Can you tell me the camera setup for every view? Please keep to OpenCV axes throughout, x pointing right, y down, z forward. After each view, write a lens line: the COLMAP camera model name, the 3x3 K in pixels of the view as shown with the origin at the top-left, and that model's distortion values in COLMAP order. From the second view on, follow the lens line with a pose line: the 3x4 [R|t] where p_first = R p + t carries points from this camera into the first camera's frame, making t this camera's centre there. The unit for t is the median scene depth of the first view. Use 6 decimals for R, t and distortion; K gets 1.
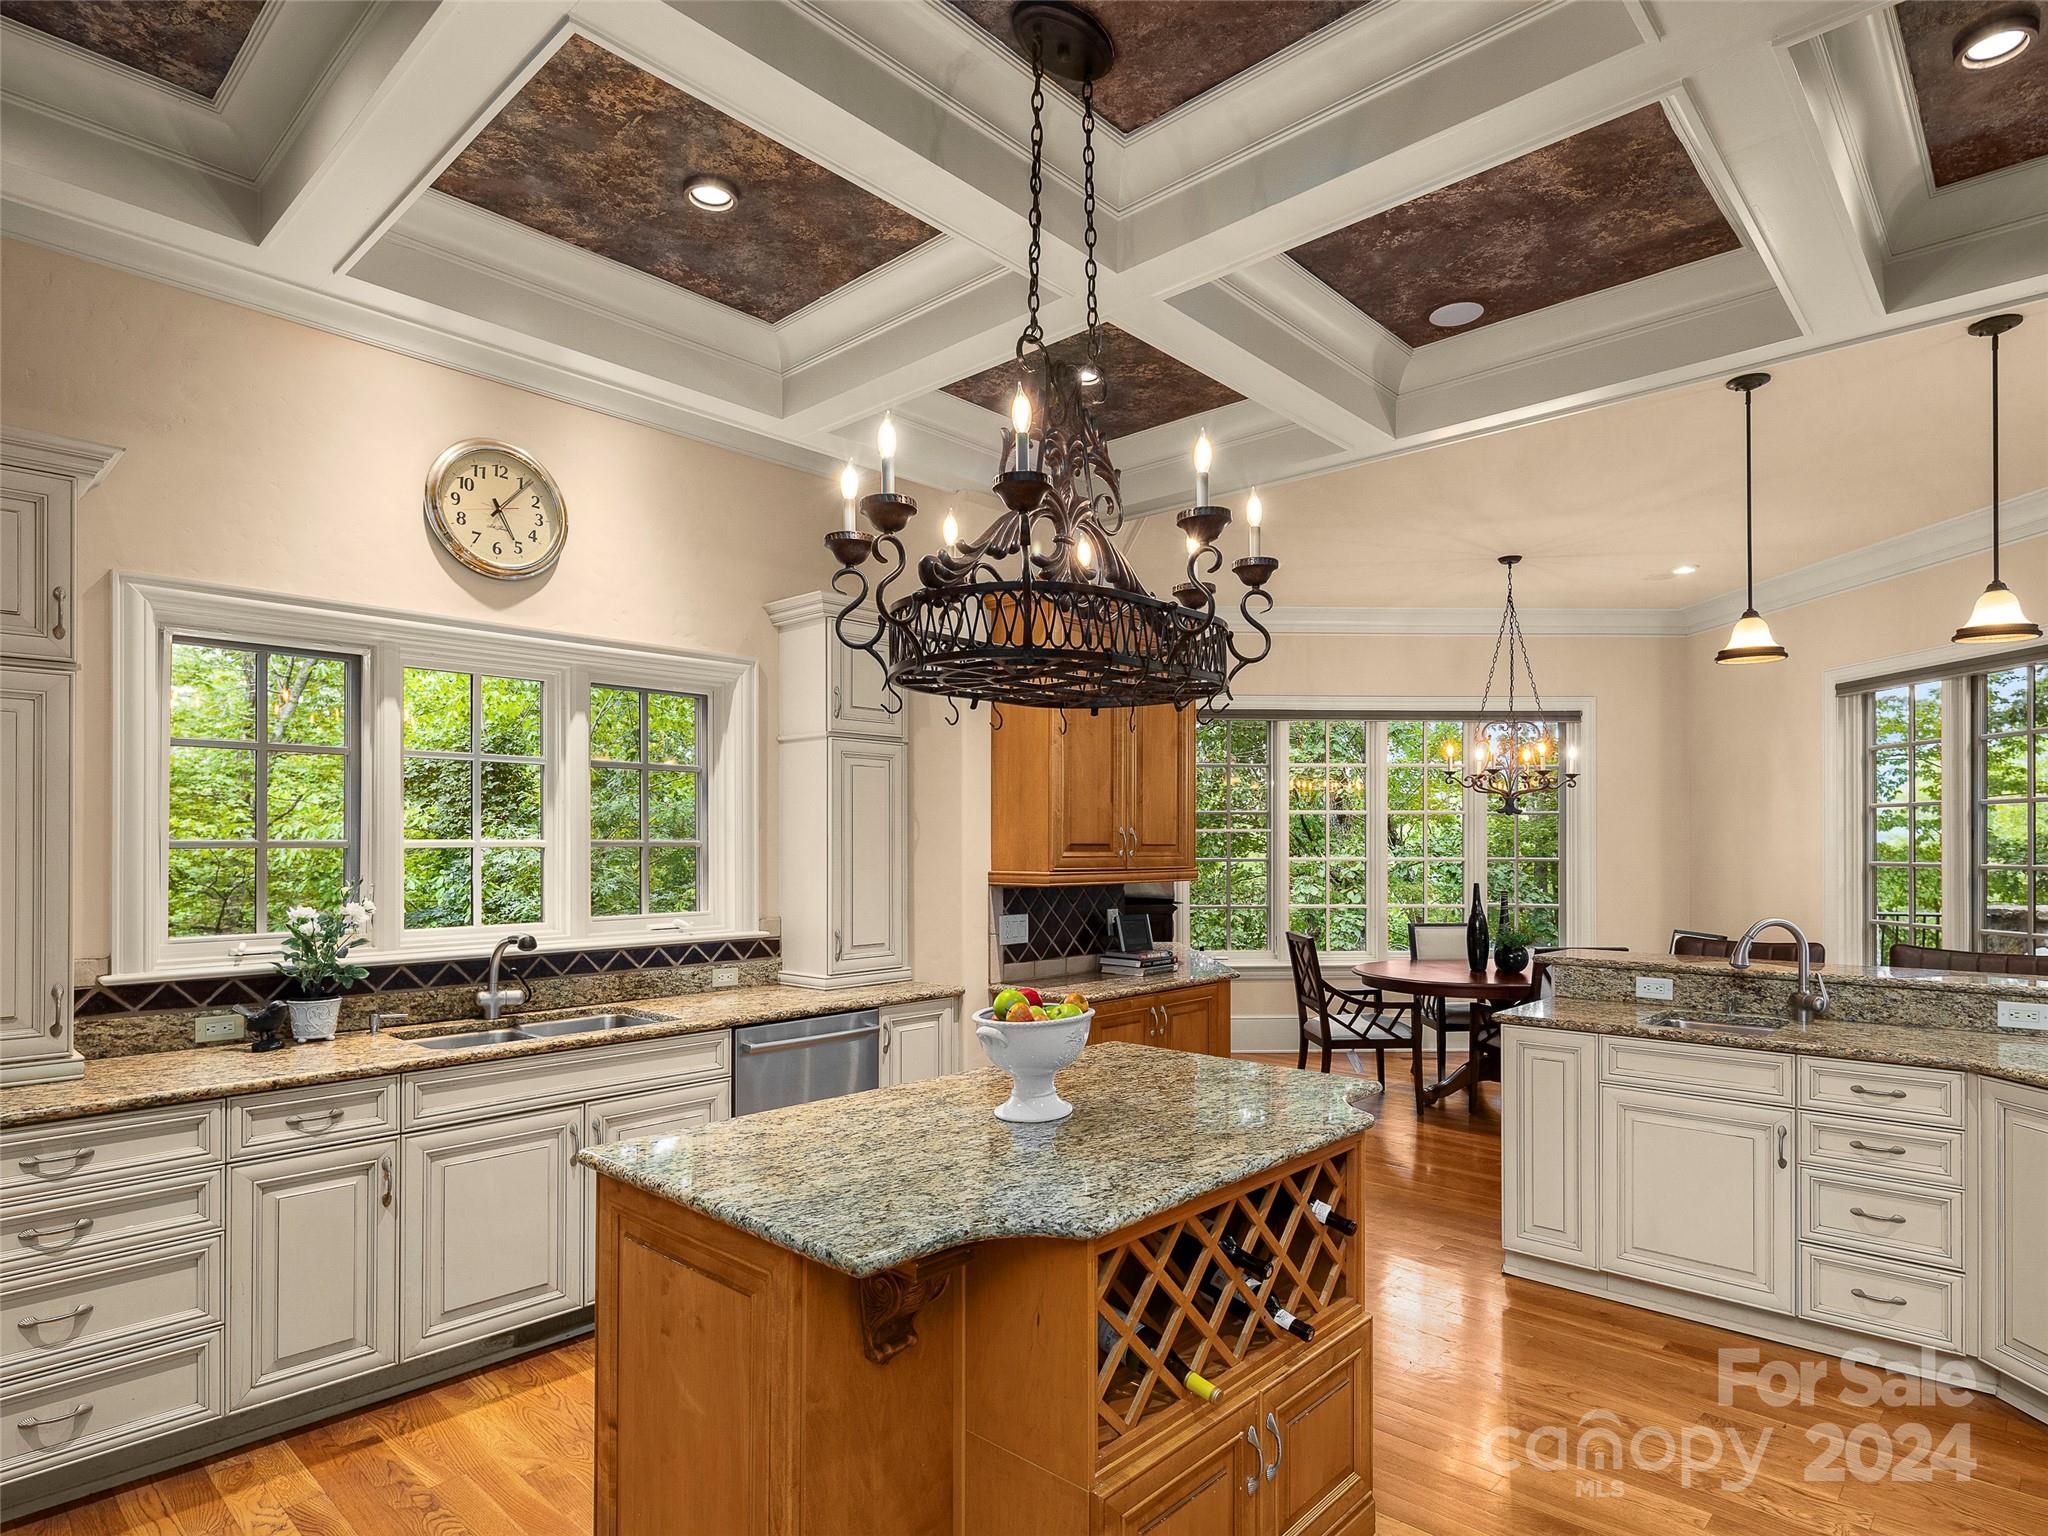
lens RADIAL K [[1133.0, 0, 1059.5], [0, 1133.0, 847.1], [0, 0, 1]] dist [0.003662, -0.004456]
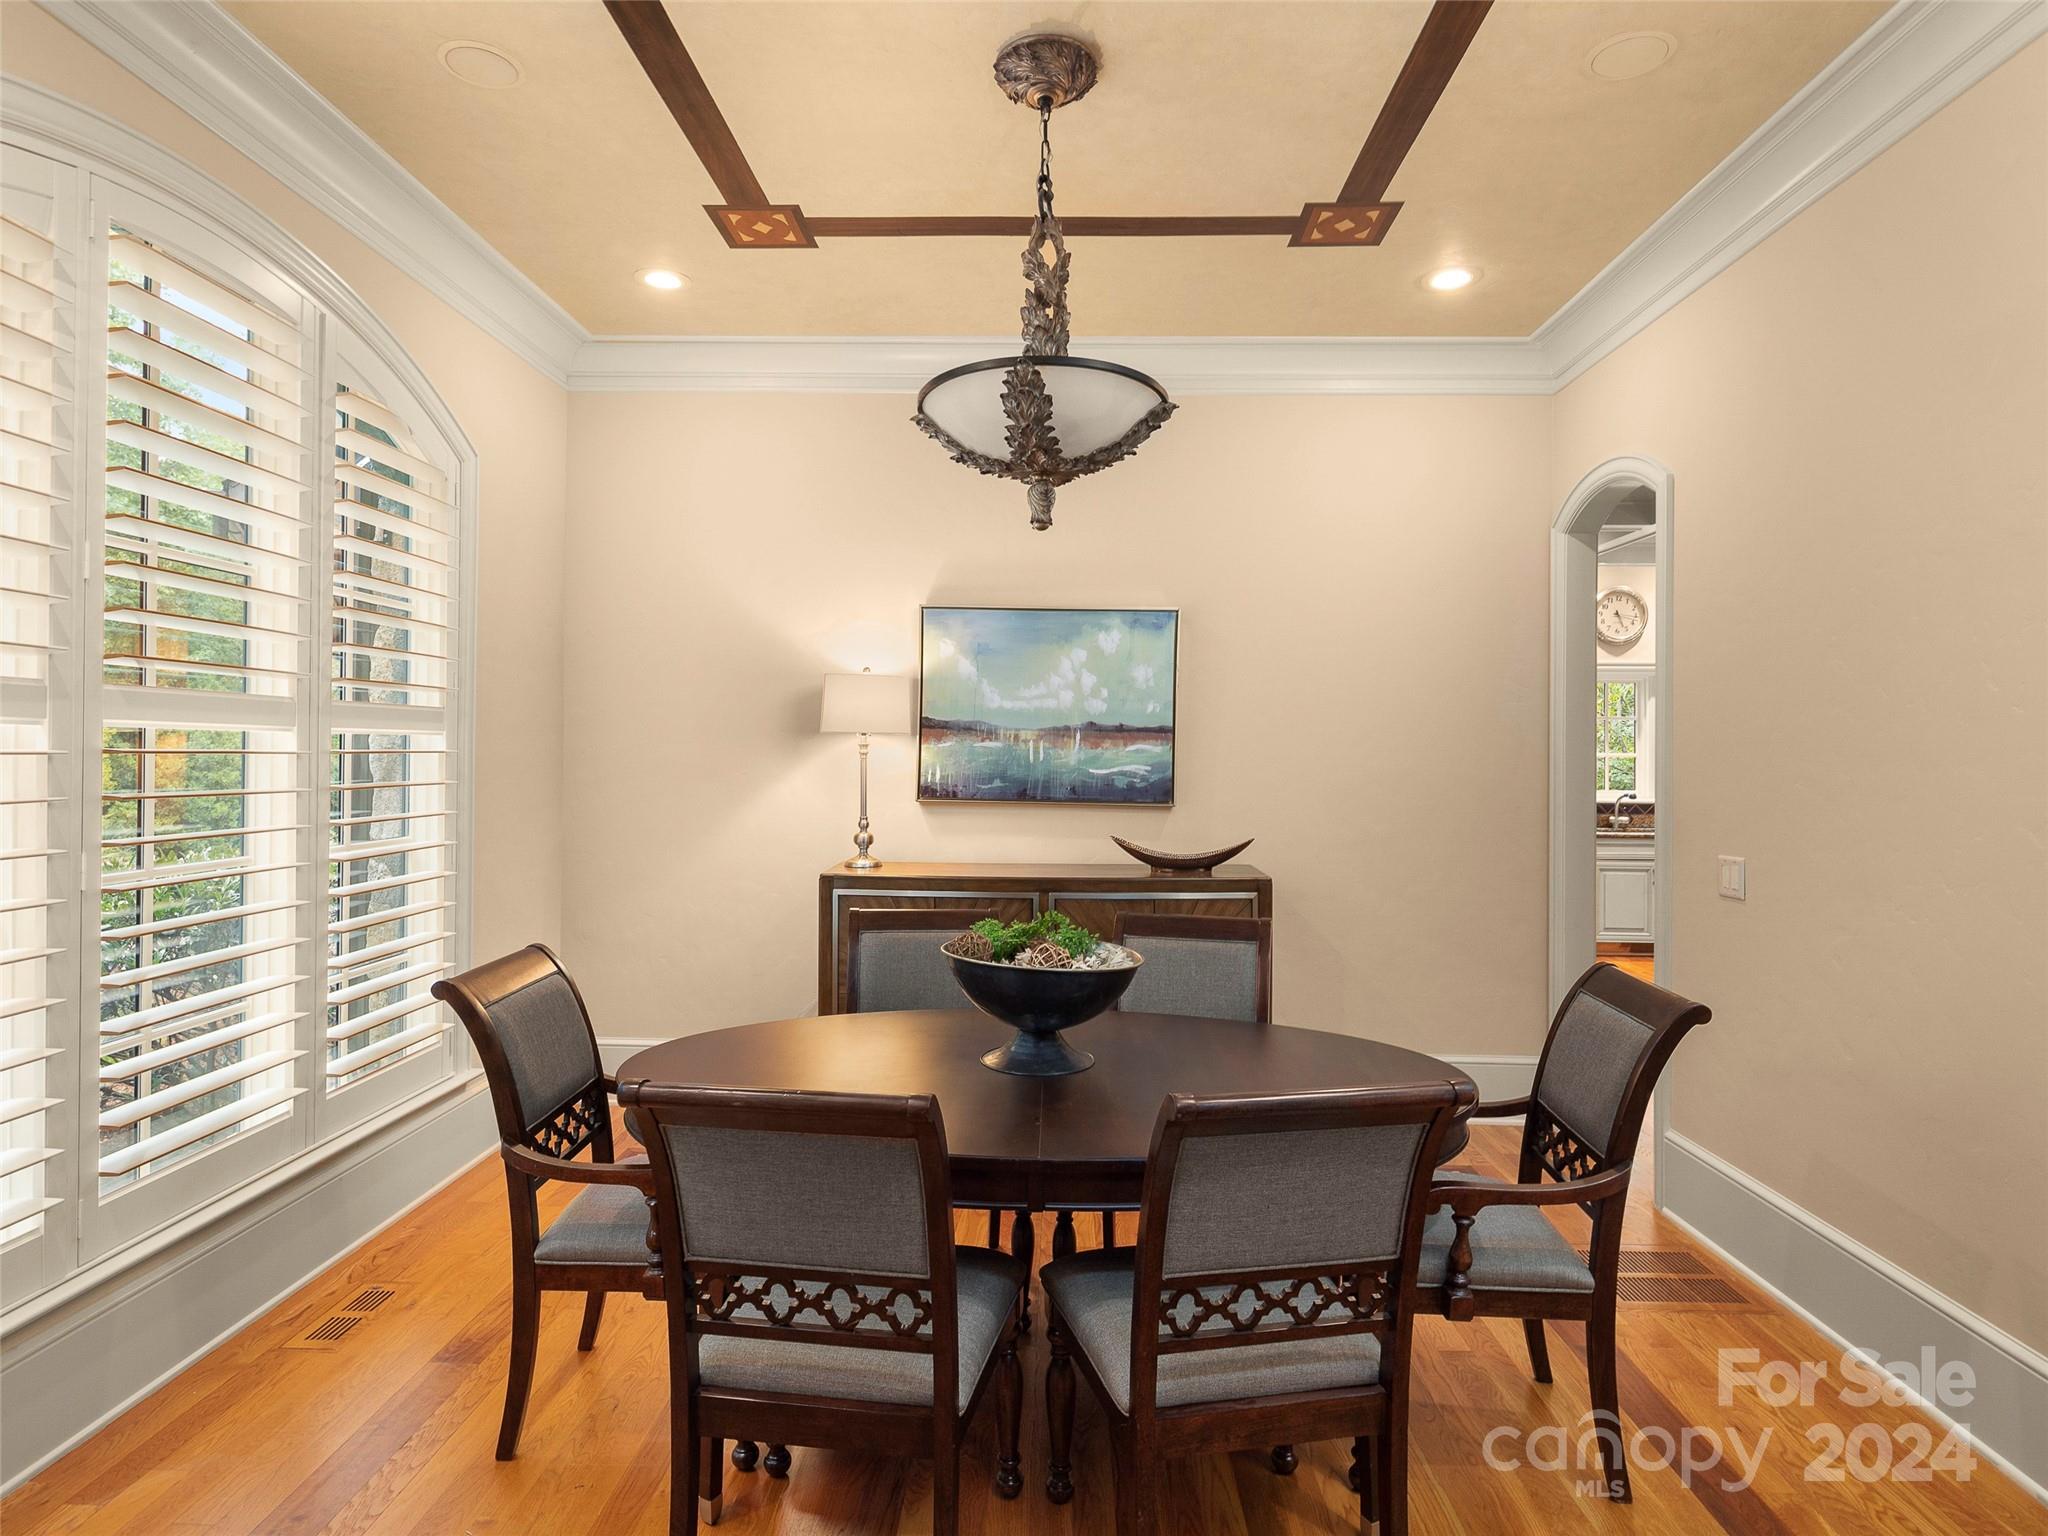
lens RADIAL K [[1133.0, 0, 1025.8], [0, 1133.0, 757.5], [0, 0, 1]] dist [0.003662, -0.004456]
pose [[0.652174, 0.005776, -0.758048, 0.500252], [-0.007151, 0.999973, 0.001467, 0.004652], [0.758036, 0.004464, 0.652197, -1.496634]]
